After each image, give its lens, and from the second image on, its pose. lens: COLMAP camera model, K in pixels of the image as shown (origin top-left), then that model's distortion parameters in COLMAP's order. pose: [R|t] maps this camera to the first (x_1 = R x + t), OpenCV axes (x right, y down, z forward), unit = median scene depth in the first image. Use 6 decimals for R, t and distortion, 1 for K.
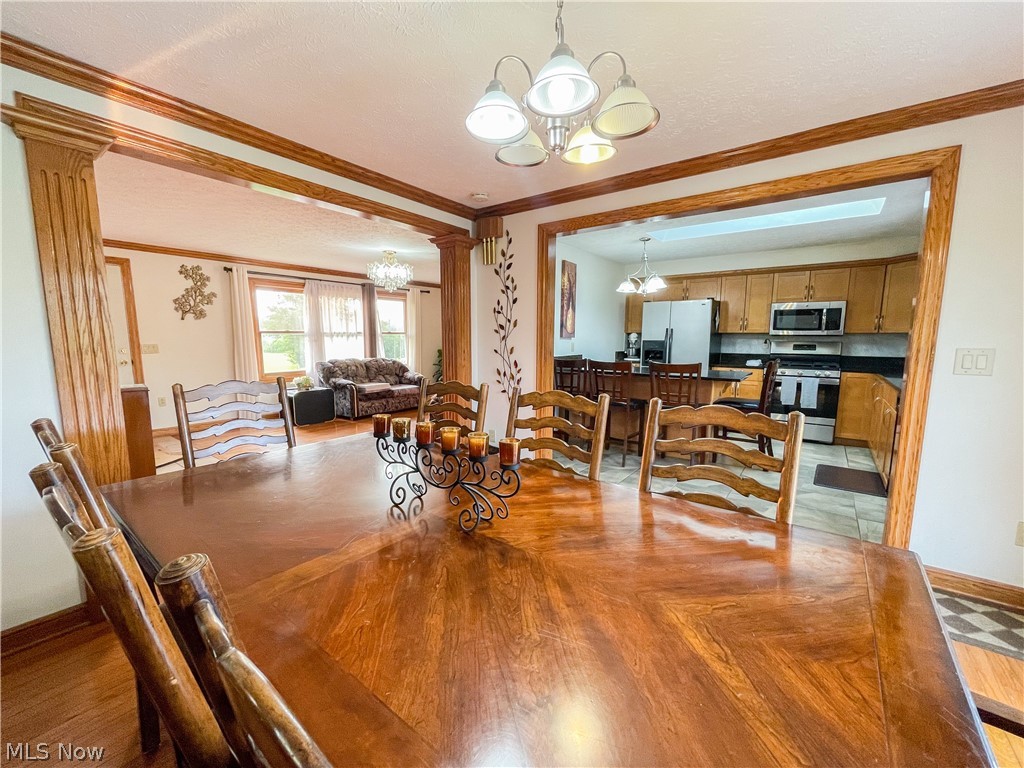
lens RADIAL K [[414.3, 0, 513.6], [0, 414.3, 387.8], [0, 0, 1]] dist [0.000034, -0.000494]
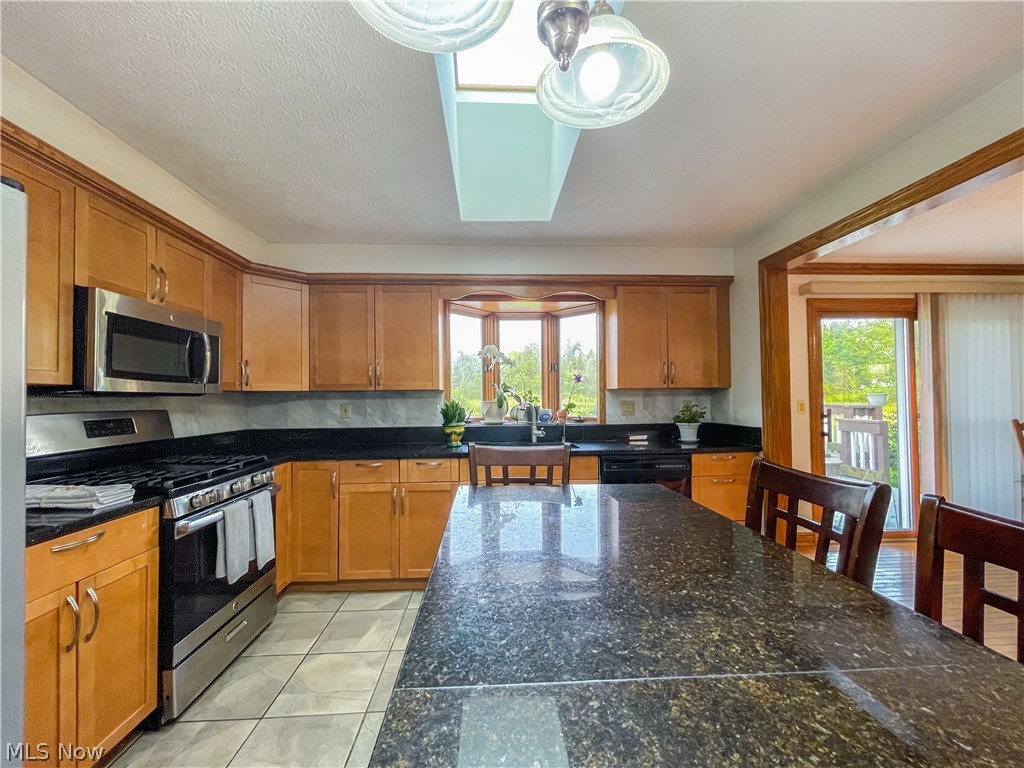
lens RADIAL K [[414.3, 0, 503.0], [0, 414.3, 388.3], [0, 0, 1]] dist [0.000034, -0.000494]
pose [[-0.640346, 0.022154, 0.767767, 0.232716], [0.104503, 0.992802, 0.058512, -0.133230], [-0.760945, 0.117702, -0.638051, 1.095938]]
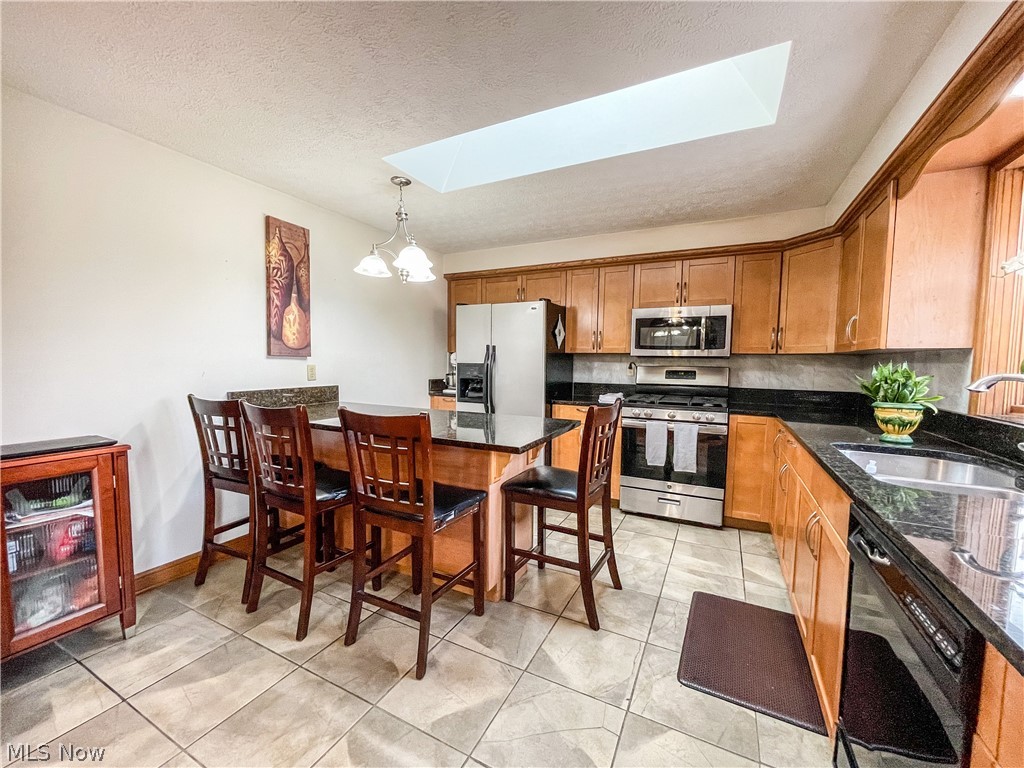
lens RADIAL K [[414.3, 0, 508.7], [0, 414.3, 388.9], [0, 0, 1]] dist [0.000034, -0.000494]
pose [[0.985933, -0.002801, 0.167117, 0.353611], [0.011713, 0.998559, -0.052364, -0.048002], [-0.166730, 0.053585, 0.984546, 0.431097]]
